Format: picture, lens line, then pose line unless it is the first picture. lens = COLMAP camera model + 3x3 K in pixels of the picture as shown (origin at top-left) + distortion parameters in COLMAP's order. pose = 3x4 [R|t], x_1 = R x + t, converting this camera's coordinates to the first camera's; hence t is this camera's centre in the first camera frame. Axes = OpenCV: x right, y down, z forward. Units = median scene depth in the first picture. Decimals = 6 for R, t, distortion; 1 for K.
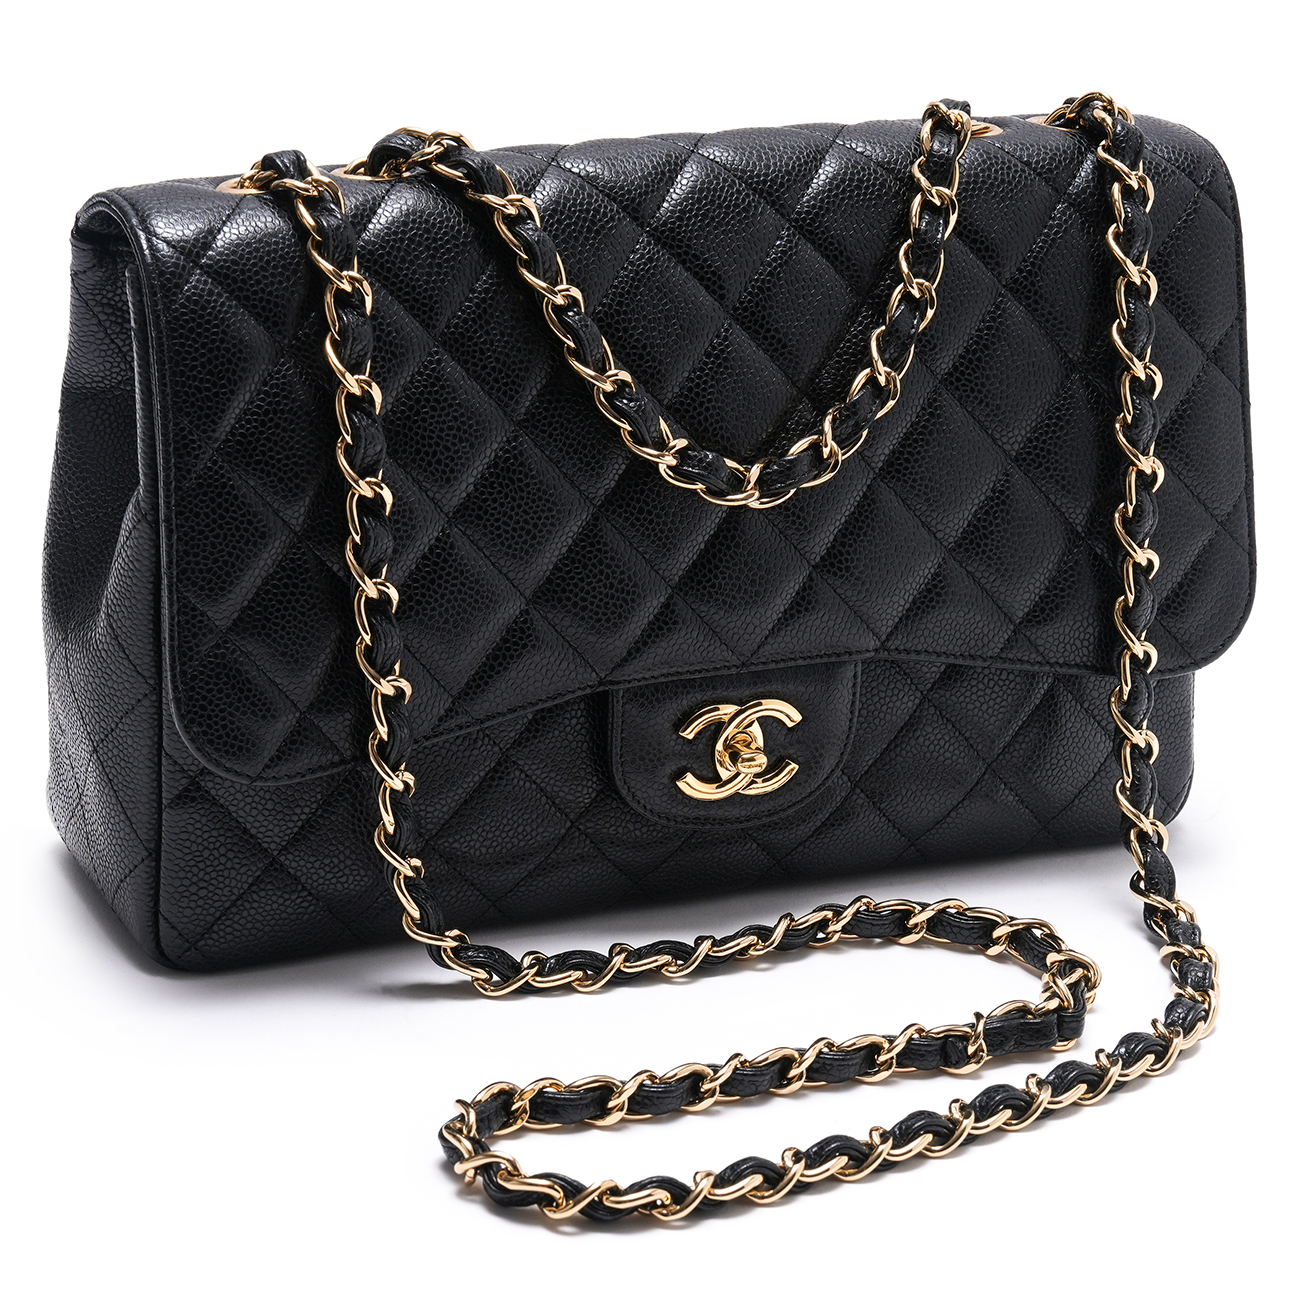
lens RADIAL K [[8168.3, 0, 650.4], [0, 8168.3, 649.7], [0, 0, 1]] dist [0.340264, 0.000000]
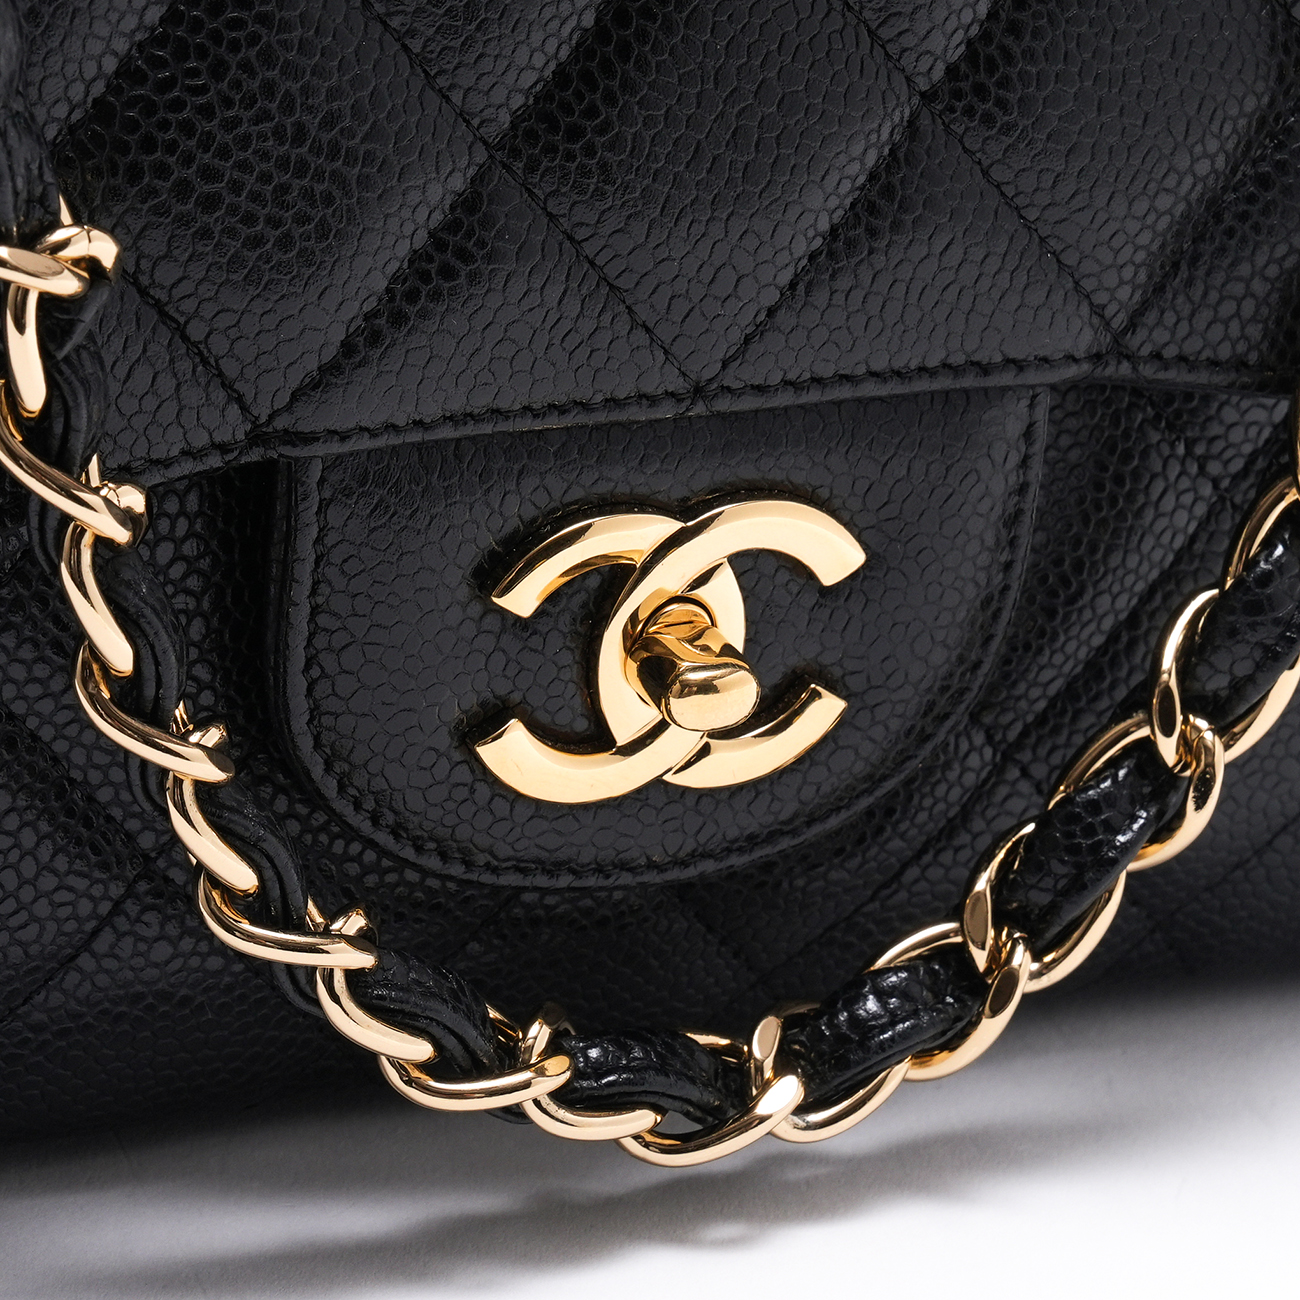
lens RADIAL K [[8168.3, 0, 649.3], [0, 8168.3, 651.7], [0, 0, 1]] dist [0.340264, 0.000000]
pose [[0.997849, 0.037256, 0.053936, -0.007566], [-0.041260, 0.996320, 0.075123, -0.012155], [-0.050939, -0.077187, 0.995715, 0.677816]]
